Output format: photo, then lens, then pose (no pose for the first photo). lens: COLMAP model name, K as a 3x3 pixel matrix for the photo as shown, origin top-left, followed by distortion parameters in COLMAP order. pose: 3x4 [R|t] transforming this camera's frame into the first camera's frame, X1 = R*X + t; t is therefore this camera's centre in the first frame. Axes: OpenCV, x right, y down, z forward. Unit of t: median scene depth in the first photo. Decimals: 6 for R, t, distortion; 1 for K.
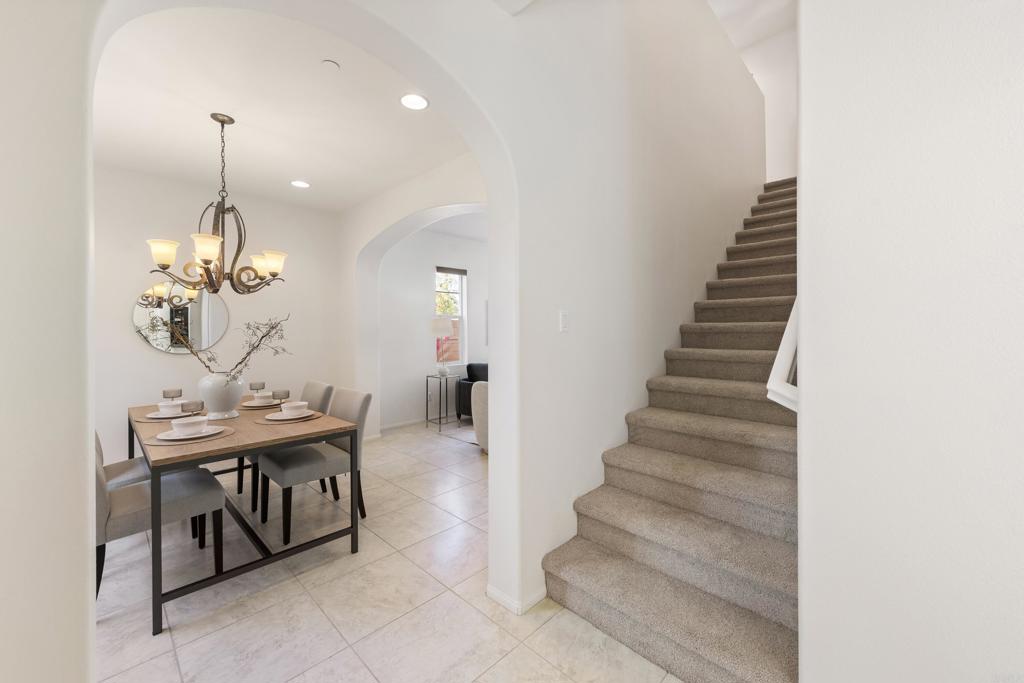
lens RADIAL K [[406.2, 0, 517.7], [0, 406.2, 330.4], [0, 0, 1]] dist [0.010740, -0.000310]
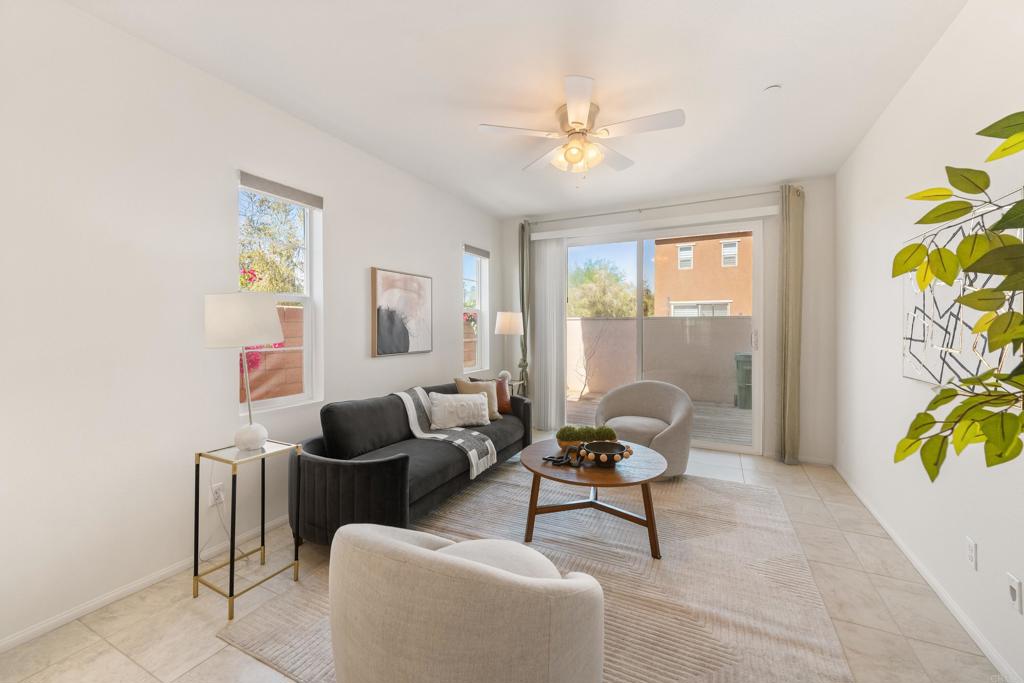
lens RADIAL K [[406.2, 0, 517.7], [0, 406.2, 330.4], [0, 0, 1]] dist [0.010740, -0.000310]
pose [[0.949542, 0.006907, 0.313565, -0.068329], [-0.009291, 0.999938, 0.006107, -0.001963], [-0.313503, -0.008712, 0.949547, 0.567876]]
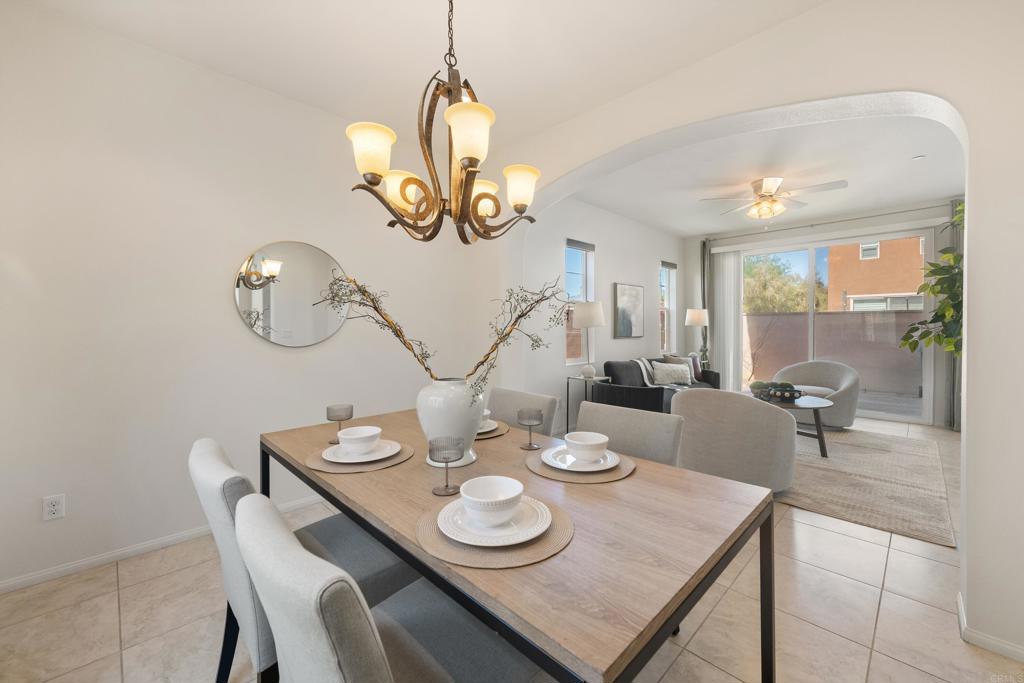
lens RADIAL K [[405.6, 0, 510.0], [0, 405.6, 332.0], [0, 0, 1]] dist [0.000357, -0.000227]
pose [[0.999714, 0.006248, -0.023076, -0.316822], [-0.005885, 0.999859, 0.015745, 0.014253], [0.023172, -0.015605, 0.999610, 0.224722]]
